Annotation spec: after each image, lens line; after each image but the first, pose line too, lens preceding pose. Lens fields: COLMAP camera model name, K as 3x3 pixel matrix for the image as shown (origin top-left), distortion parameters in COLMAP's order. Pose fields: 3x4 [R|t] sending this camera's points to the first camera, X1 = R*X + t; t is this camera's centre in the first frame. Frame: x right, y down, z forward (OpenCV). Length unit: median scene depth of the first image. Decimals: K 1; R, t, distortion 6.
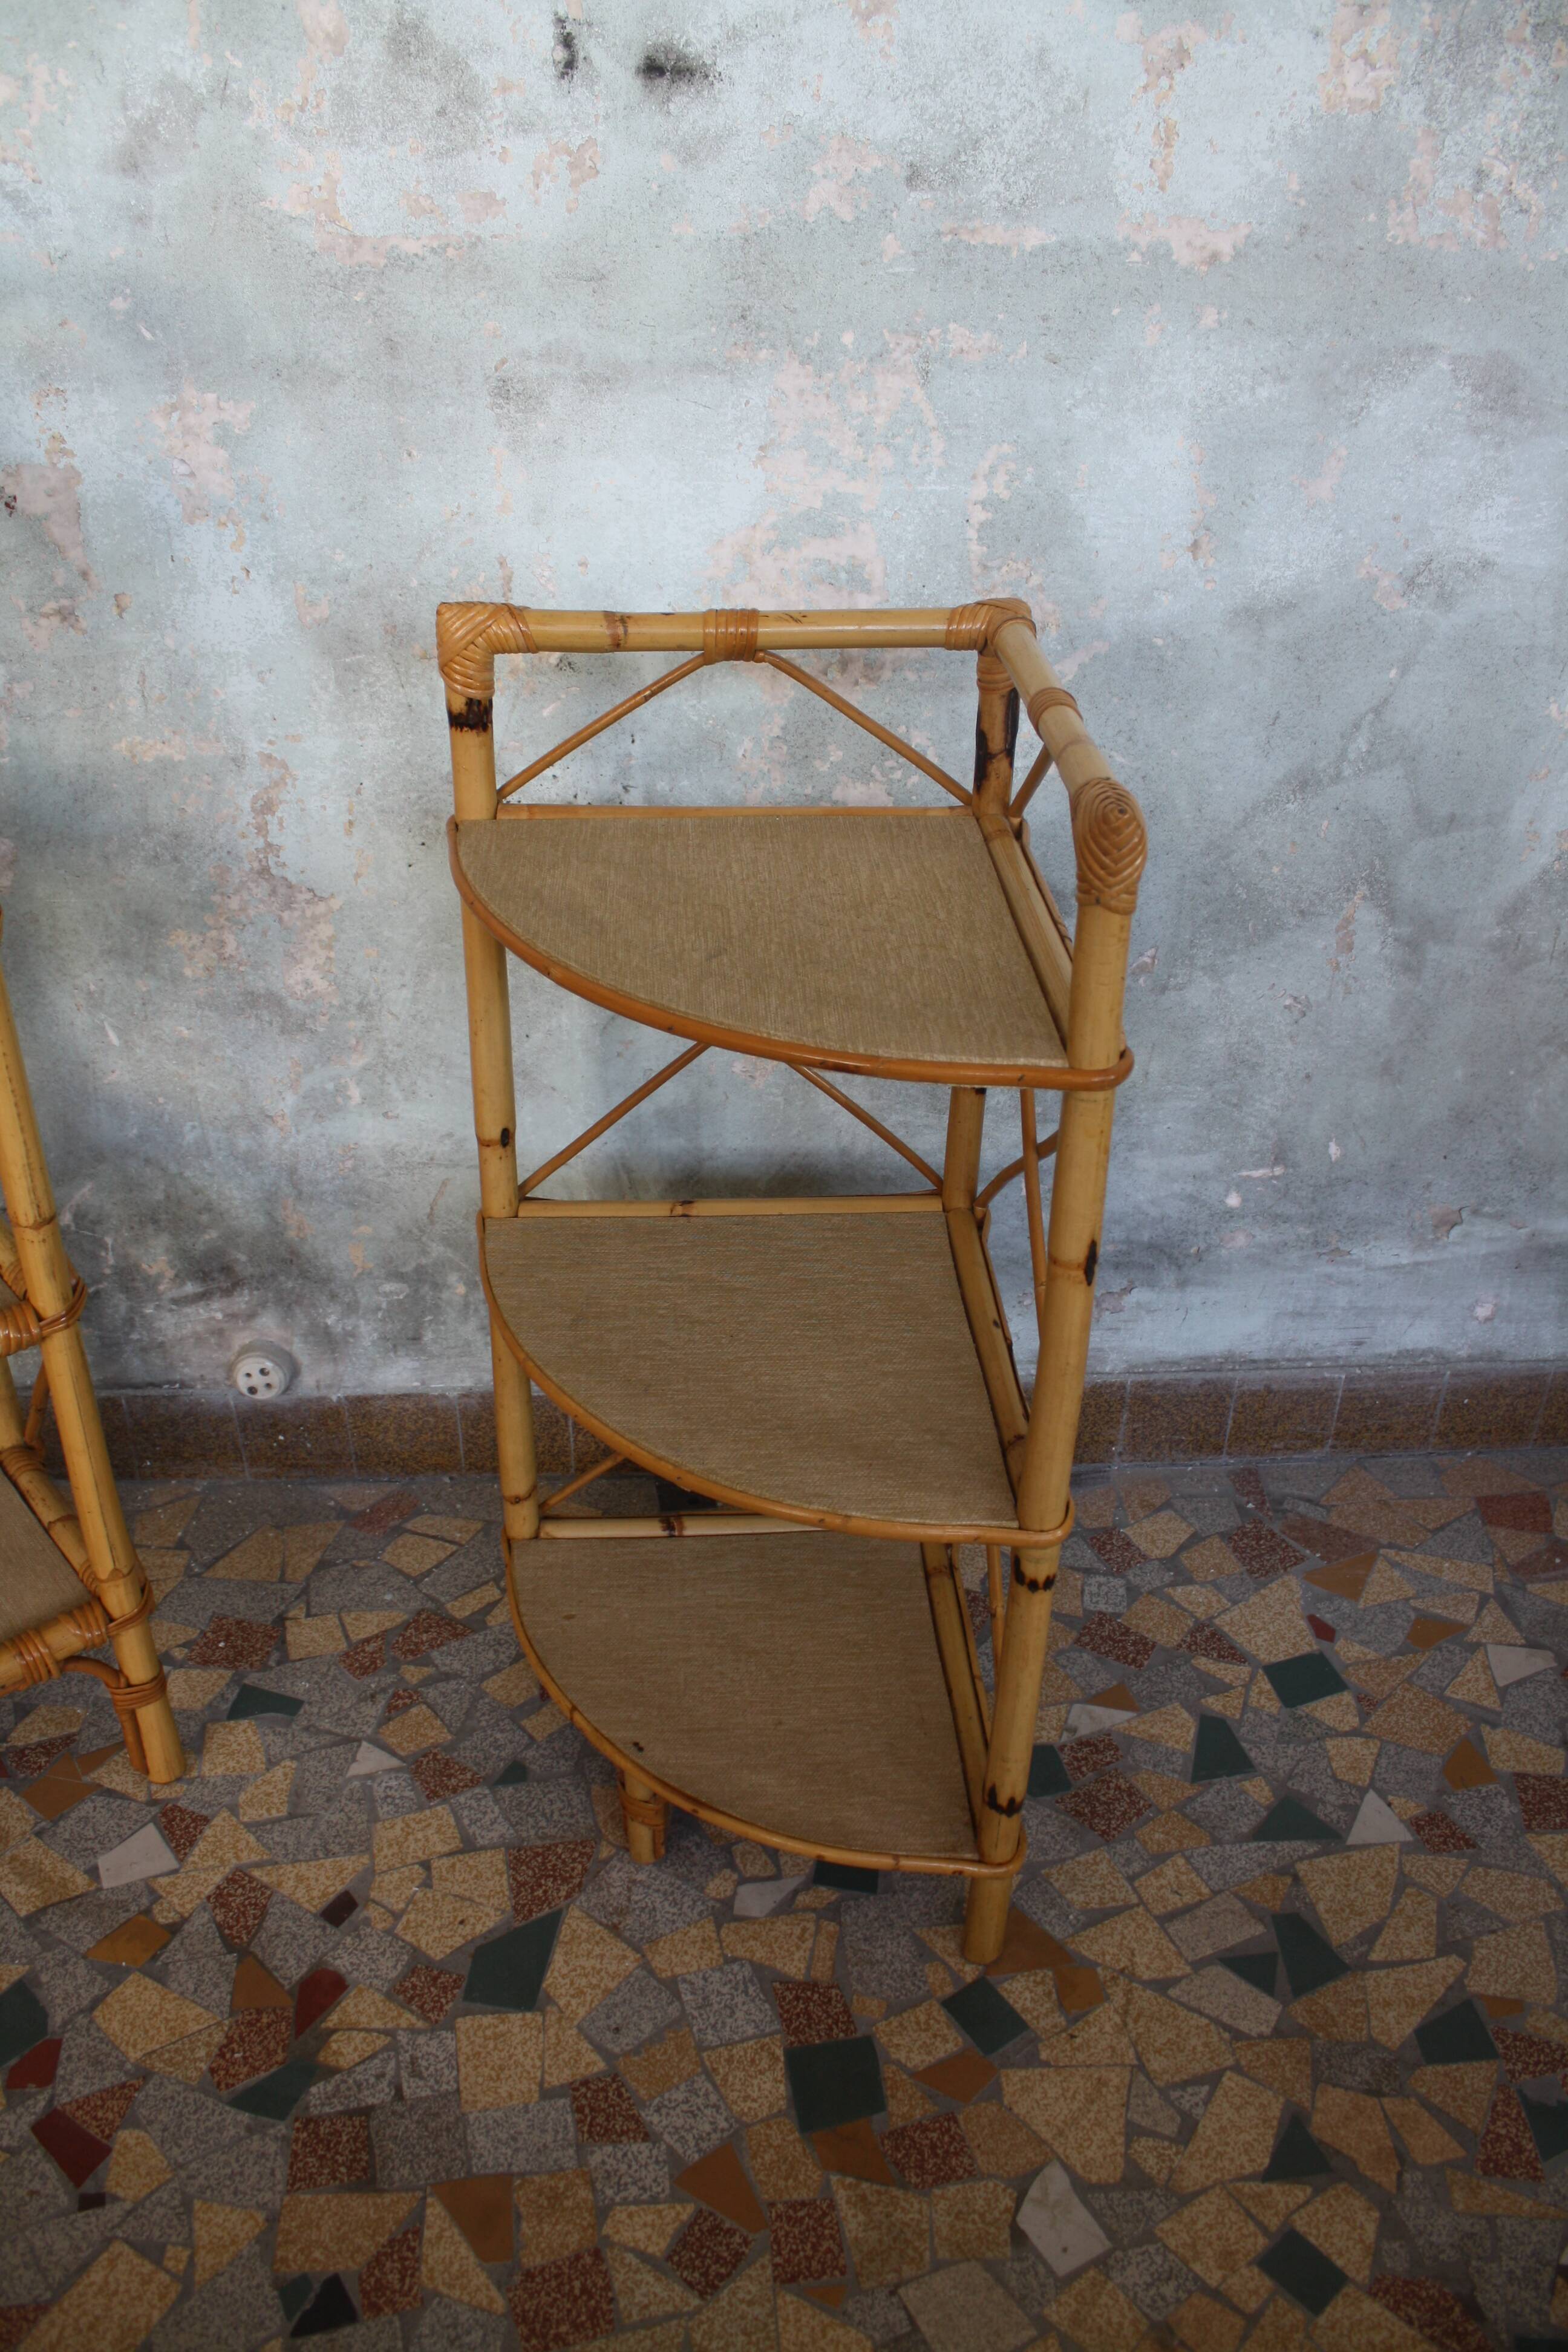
lens RADIAL K [[1955.8, 0, 794.6], [0, 1955.8, 1207.0], [0, 0, 1]] dist [-0.167721, 0.139182]
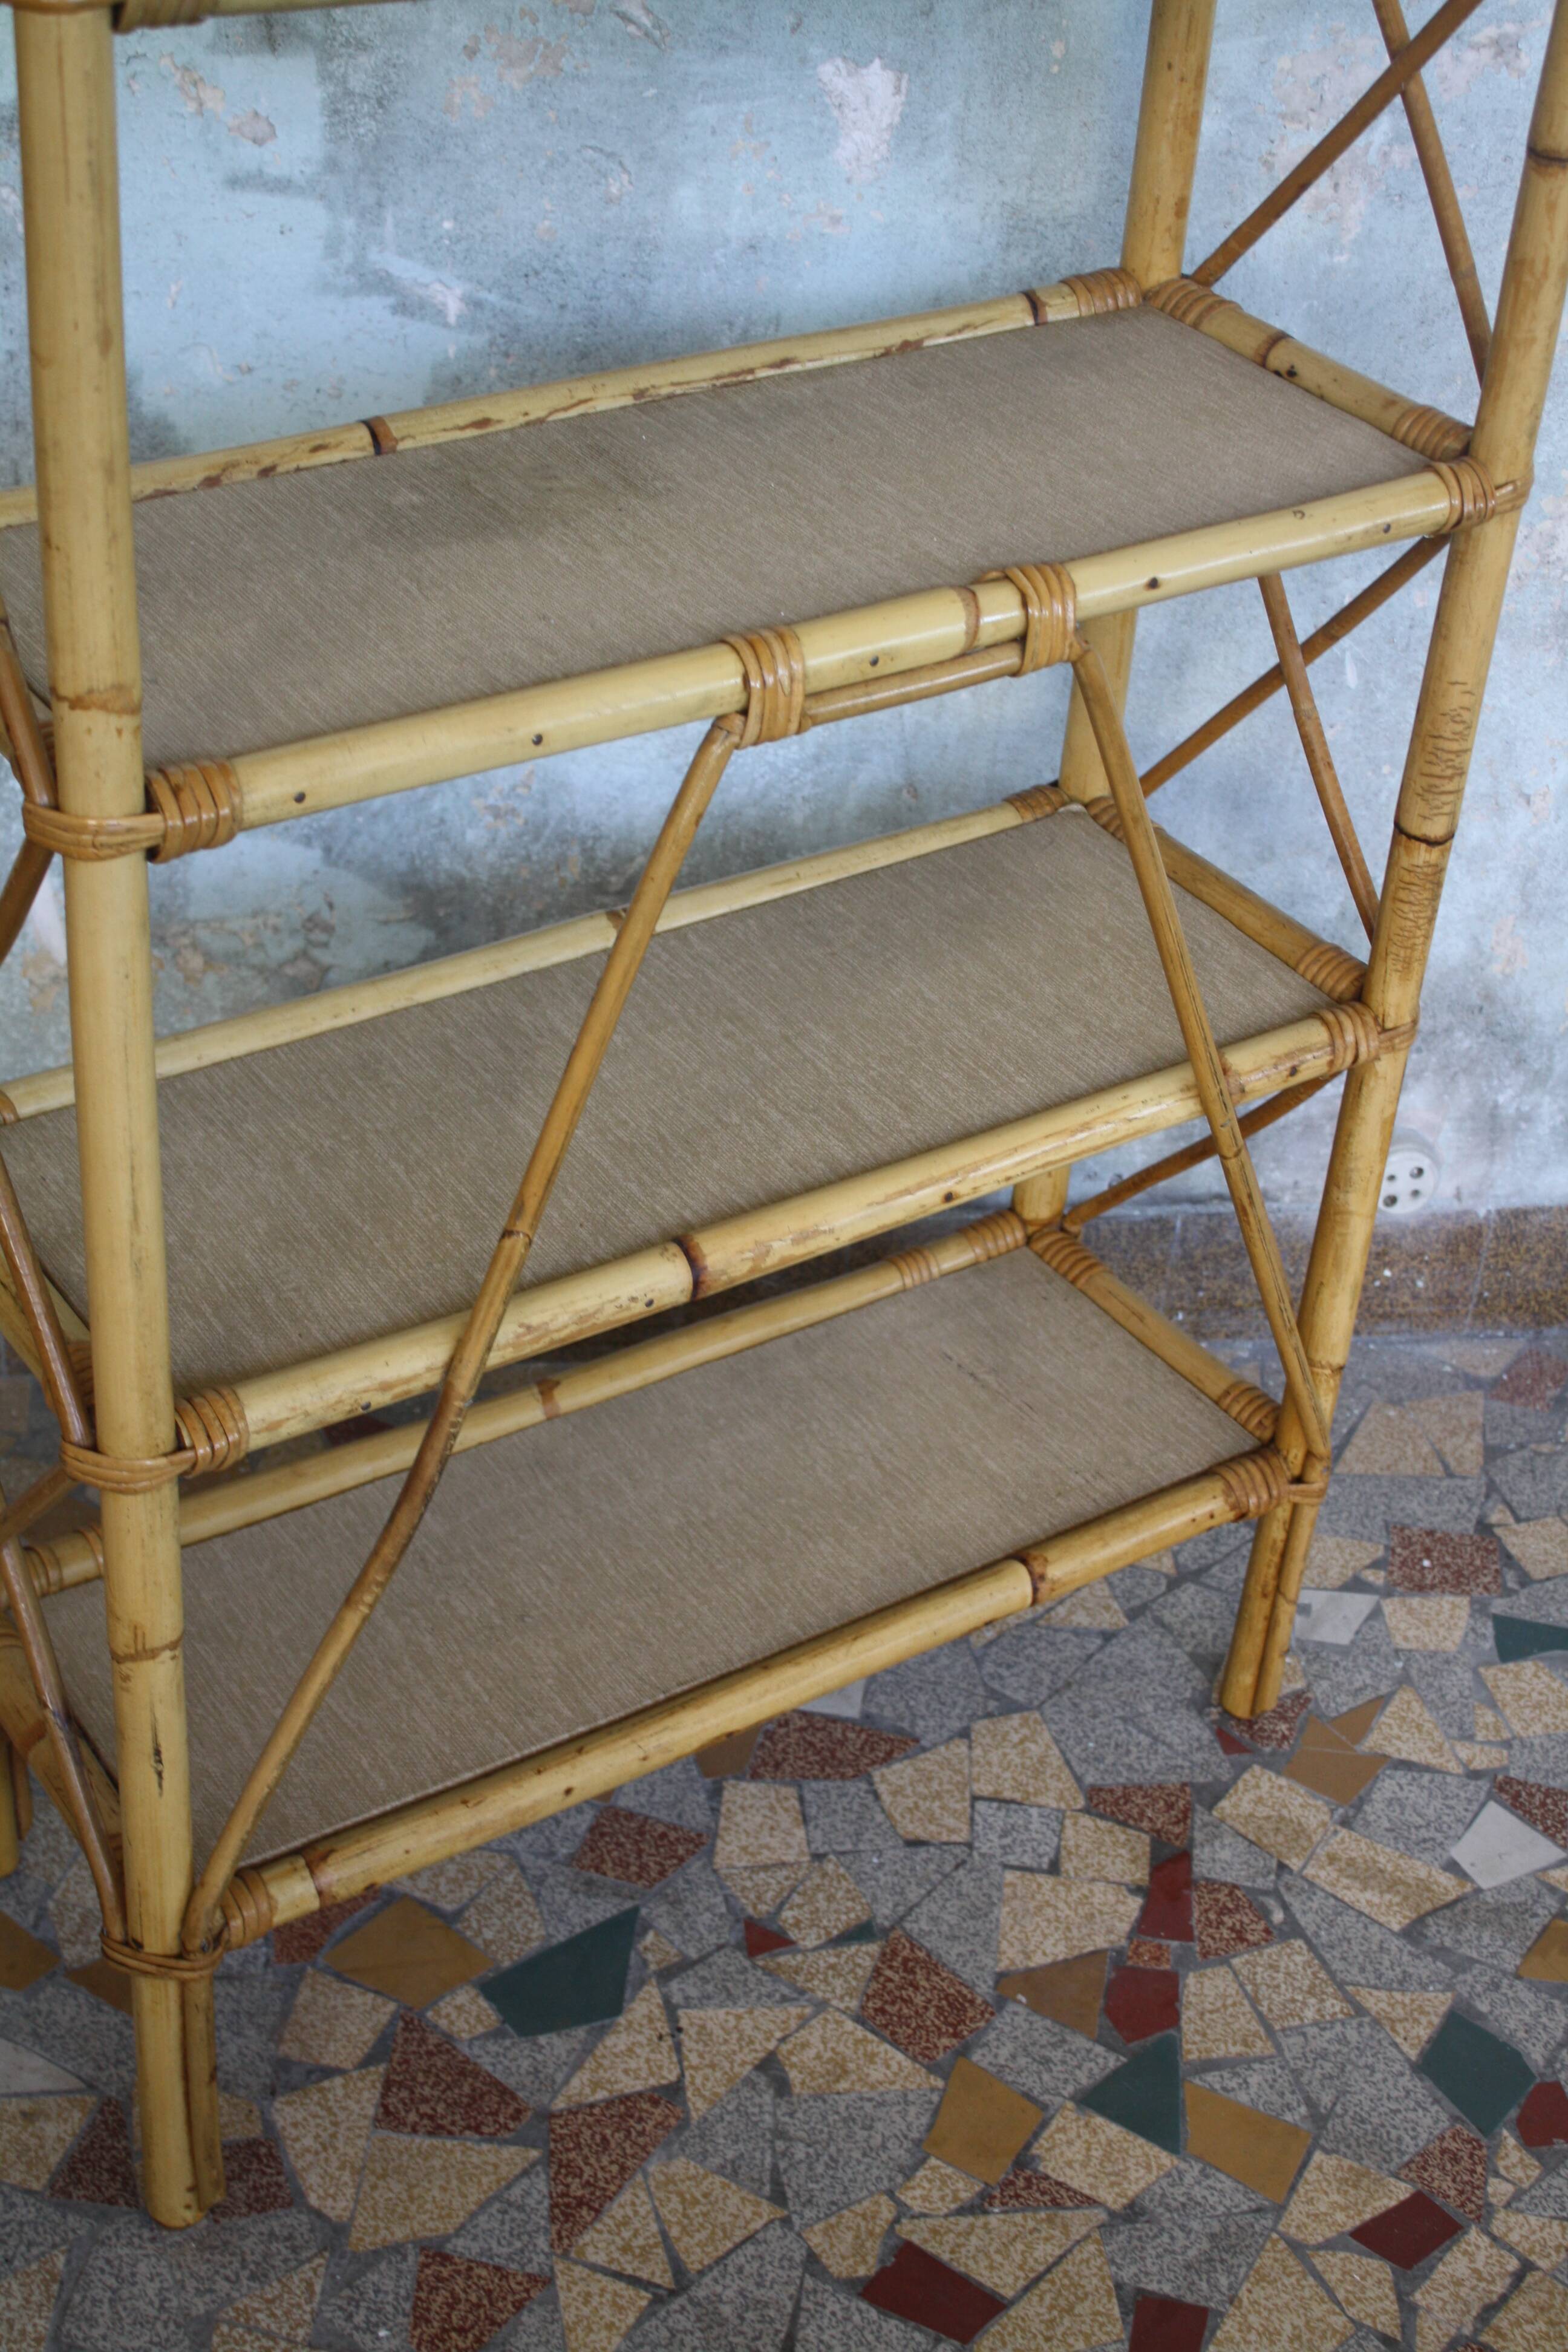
lens RADIAL K [[3342.9, 0, 800.3], [0, 3342.9, 1226.6], [0, 0, 1]] dist [-0.031260, 0.000000]
pose [[0.994941, -0.010916, 0.099863, -0.737505], [0.004979, 0.998215, 0.059508, 0.039428], [-0.100334, -0.058710, 0.993220, -0.192621]]
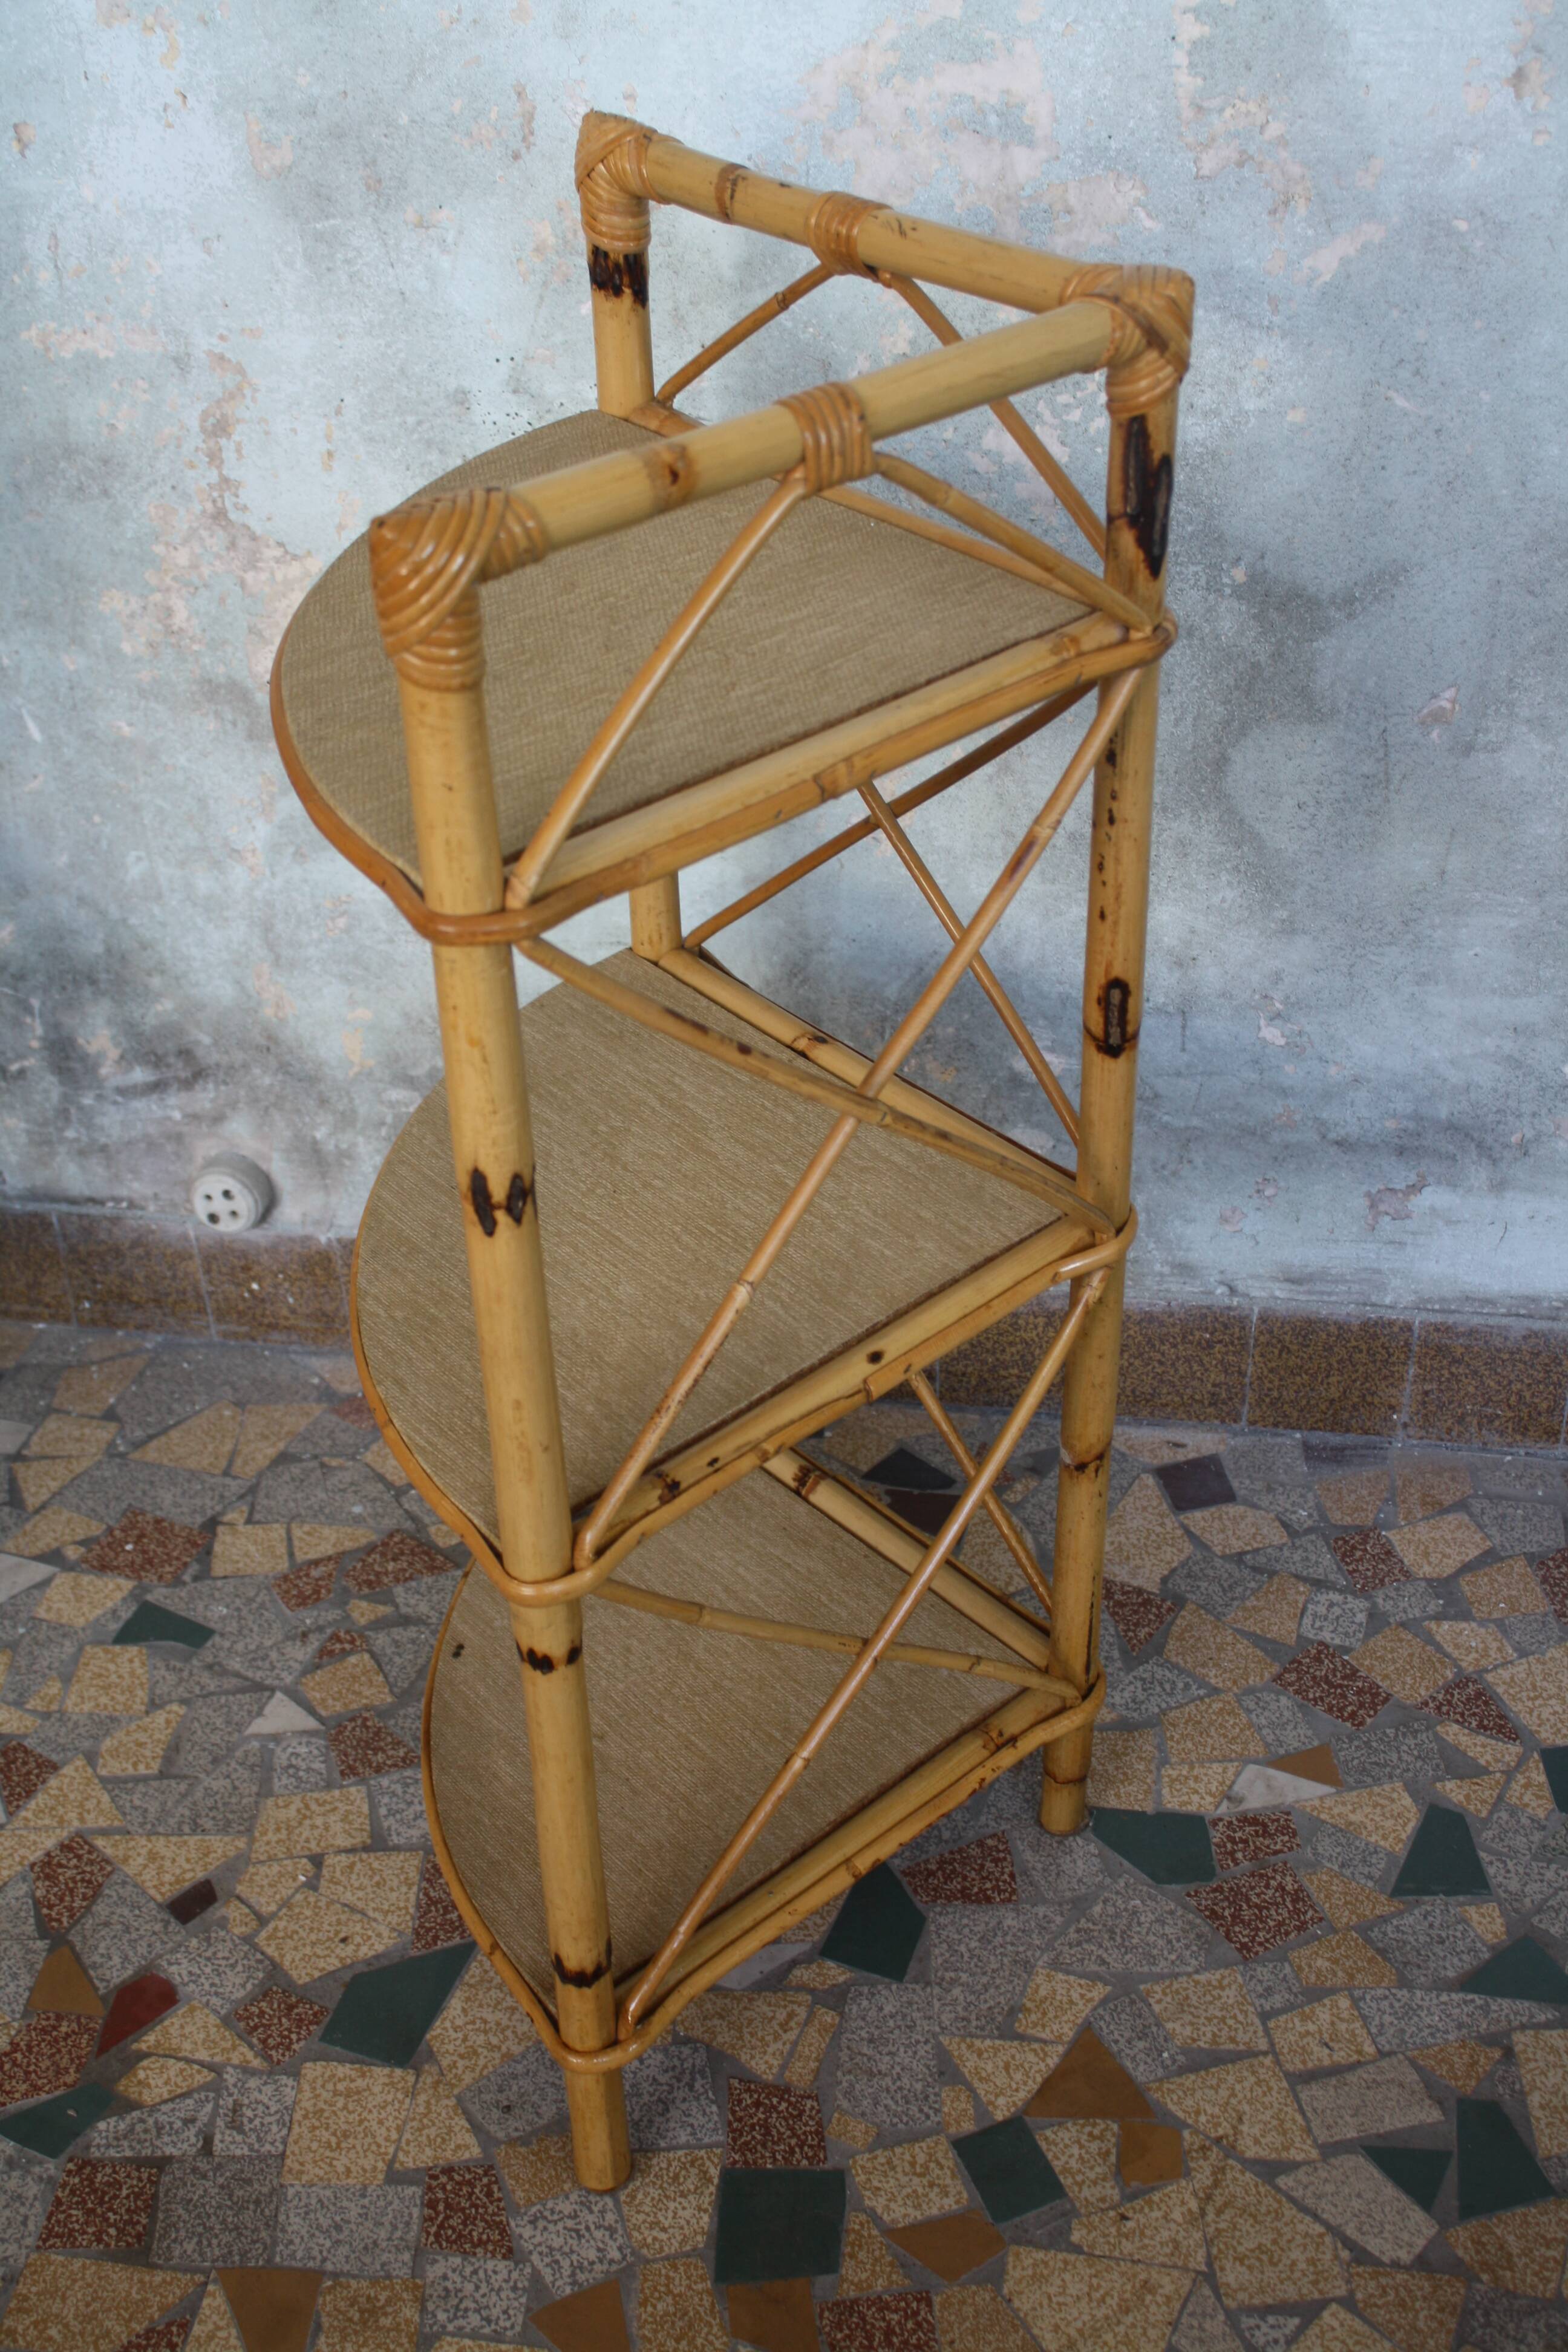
lens RADIAL K [[2767.8, 0, 784.1], [0, 2767.8, 1224.3], [0, 0, 1]] dist [-0.057821, 0.000000]
pose [[0.975954, 0.091224, -0.197968, 0.180054], [-0.079672, 0.994662, 0.065573, 0.011160], [0.202893, -0.048223, 0.978013, -0.007166]]
